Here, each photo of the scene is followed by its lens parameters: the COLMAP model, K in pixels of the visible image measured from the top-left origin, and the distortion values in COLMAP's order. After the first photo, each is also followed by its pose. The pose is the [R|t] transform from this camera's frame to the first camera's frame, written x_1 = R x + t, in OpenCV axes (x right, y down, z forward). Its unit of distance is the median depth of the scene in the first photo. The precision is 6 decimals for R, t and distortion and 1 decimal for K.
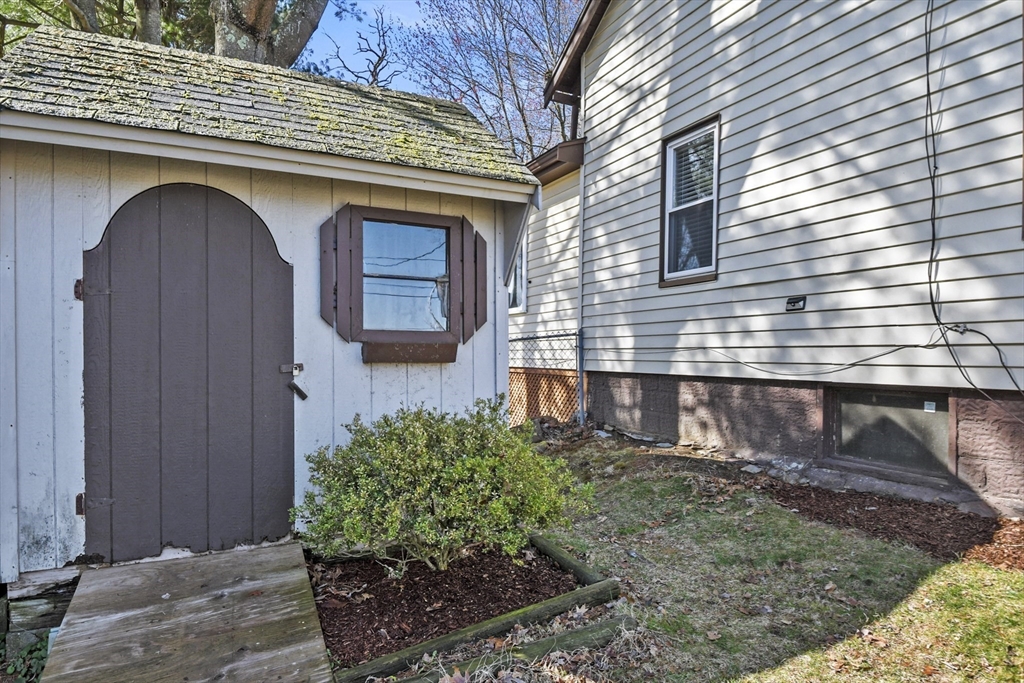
lens RADIAL K [[592.6, 0, 508.1], [0, 592.6, 365.9], [0, 0, 1]] dist [0.005301, -0.003400]
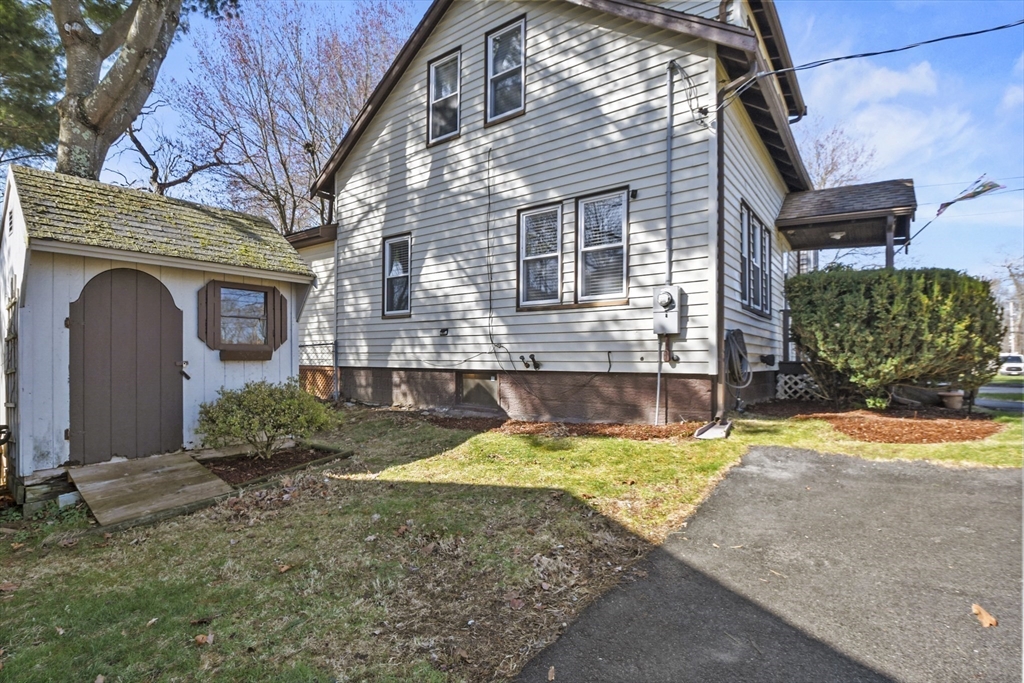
lens RADIAL K [[510.8, 0, 514.3], [0, 510.8, 363.6], [0, 0, 1]] dist [-0.019293, -0.006663]
pose [[0.894176, -0.006329, 0.447671, -0.109881], [0.008856, 0.999954, -0.003553, 0.016914], [-0.447628, 0.007141, 0.894191, -0.801115]]
